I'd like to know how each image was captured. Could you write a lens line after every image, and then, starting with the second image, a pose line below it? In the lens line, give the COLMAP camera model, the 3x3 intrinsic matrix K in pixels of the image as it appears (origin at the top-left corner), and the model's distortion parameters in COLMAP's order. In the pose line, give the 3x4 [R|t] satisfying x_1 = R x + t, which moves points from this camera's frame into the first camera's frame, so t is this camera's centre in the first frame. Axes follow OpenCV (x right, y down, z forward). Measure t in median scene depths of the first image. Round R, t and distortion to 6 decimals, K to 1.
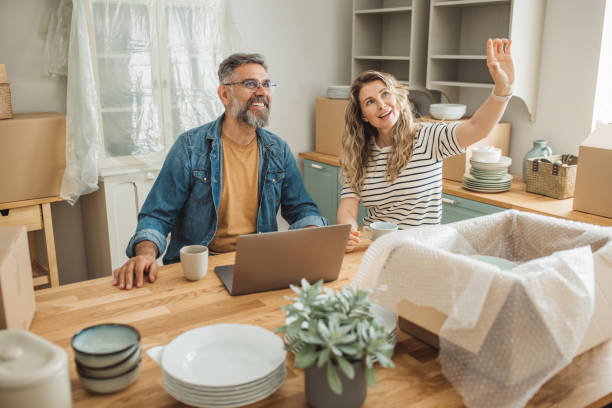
lens RADIAL K [[590.9, 0, 306.1], [0, 590.9, 204.1], [0, 0, 1]] dist [-0.000282, -0.013746]
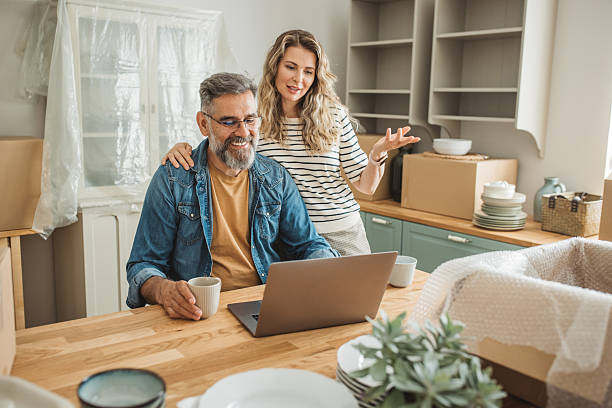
lens RADIAL K [[596.7, 0, 305.3], [0, 596.7, 203.6], [0, 0, 1]] dist [-0.007662, -0.001452]
pose [[0.997919, 0.013643, 0.063019, -0.064869], [-0.008148, 0.996206, -0.086647, 0.023260], [-0.063962, 0.085953, 0.994244, 0.082891]]
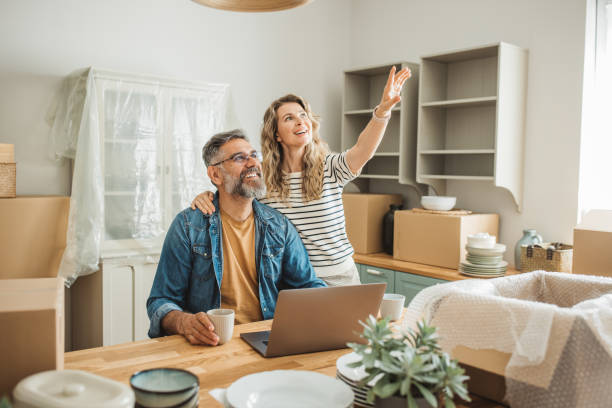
lens RADIAL K [[591.3, 0, 304.2], [0, 591.3, 203.8], [0, 0, 1]] dist [-0.006388, -0.004134]
pose [[0.997768, 0.014098, 0.065273, -0.075820], [-0.001120, 0.980856, -0.194729, 0.056521], [-0.066769, 0.194221, 0.978683, -0.002786]]
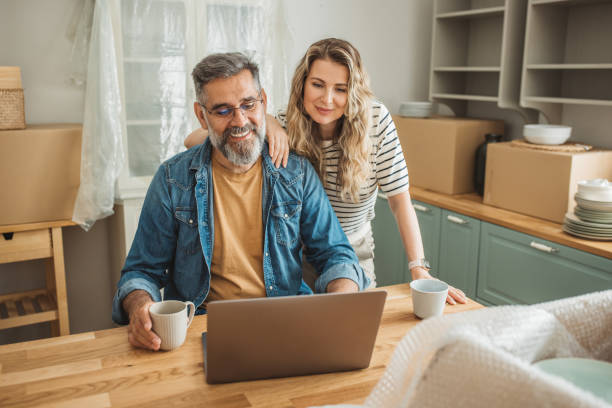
lens RADIAL K [[596.7, 0, 305.3], [0, 596.7, 203.6], [0, 0, 1]] dist [-0.007662, -0.001452]
pose [[0.988141, 0.040817, -0.148028, 0.047348], [-0.047133, 0.998111, -0.039415, -0.018873], [0.146139, 0.045925, 0.988197, 0.188712]]
